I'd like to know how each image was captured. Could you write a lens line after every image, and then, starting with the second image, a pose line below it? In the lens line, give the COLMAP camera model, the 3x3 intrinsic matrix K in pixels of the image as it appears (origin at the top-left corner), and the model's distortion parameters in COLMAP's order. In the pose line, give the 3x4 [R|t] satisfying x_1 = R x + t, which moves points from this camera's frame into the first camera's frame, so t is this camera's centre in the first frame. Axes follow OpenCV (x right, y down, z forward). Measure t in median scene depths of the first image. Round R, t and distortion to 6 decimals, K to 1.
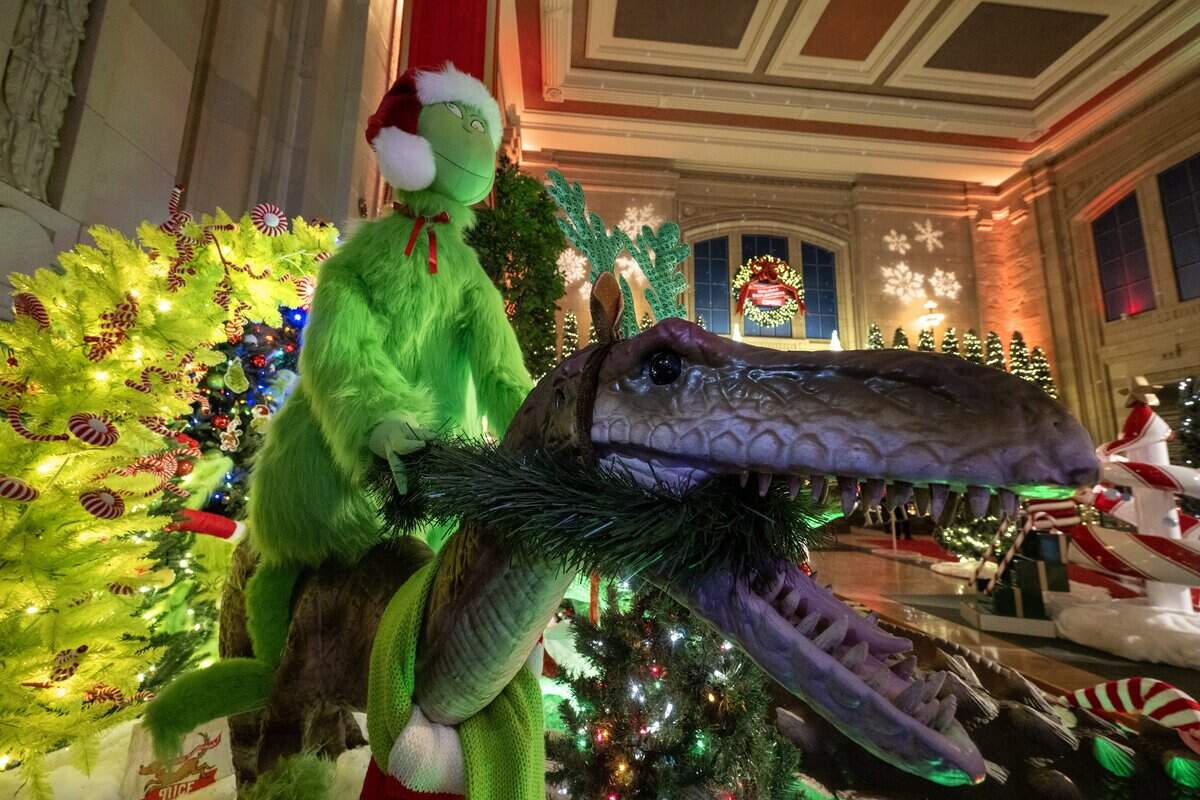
lens RADIAL K [[500.4, 0, 600.0], [0, 500.4, 400.0], [0, 0, 1]] dist [0.000598, 0.000018]
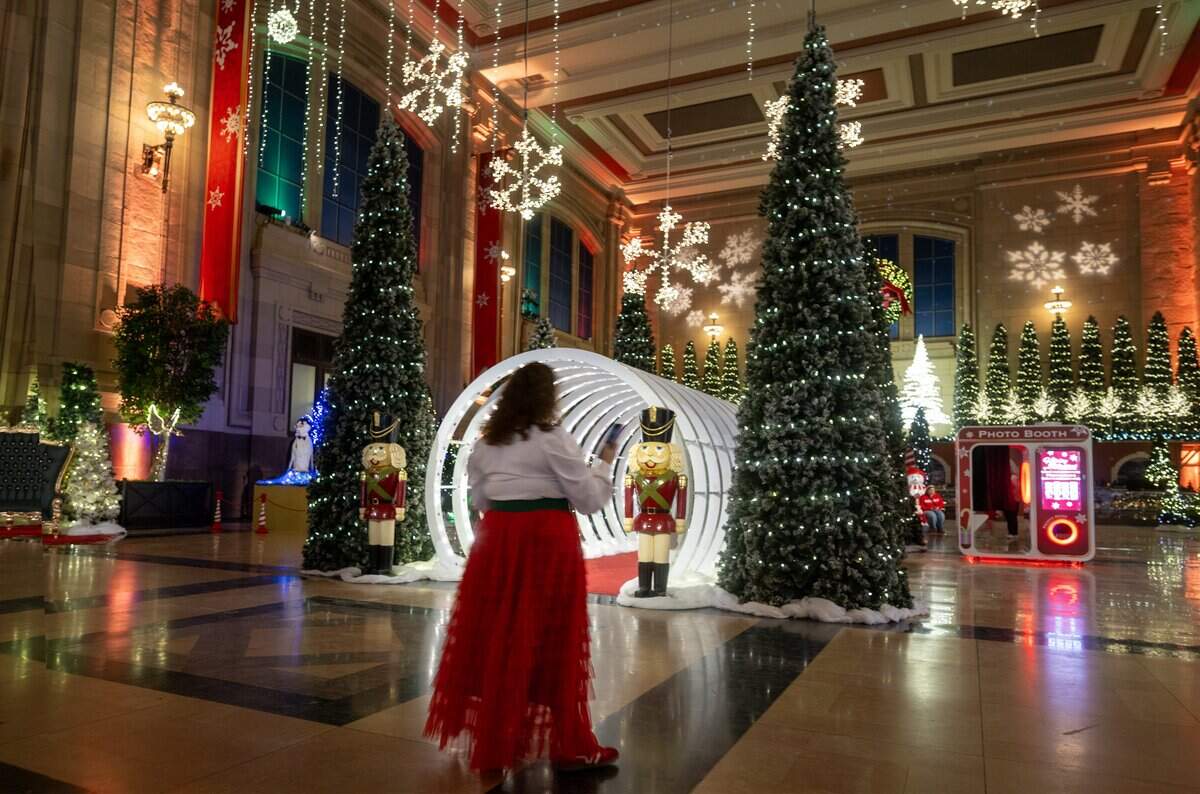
lens RADIAL K [[814.2, 0, 600.0], [0, 814.2, 397.0], [0, 0, 1]] dist [0.002132, 0.001944]
pose [[0.877163, -0.053142, -0.477244, 0.600907], [0.067505, 0.997634, 0.012983, -0.068063], [0.475425, -0.043604, 0.878675, -0.678700]]
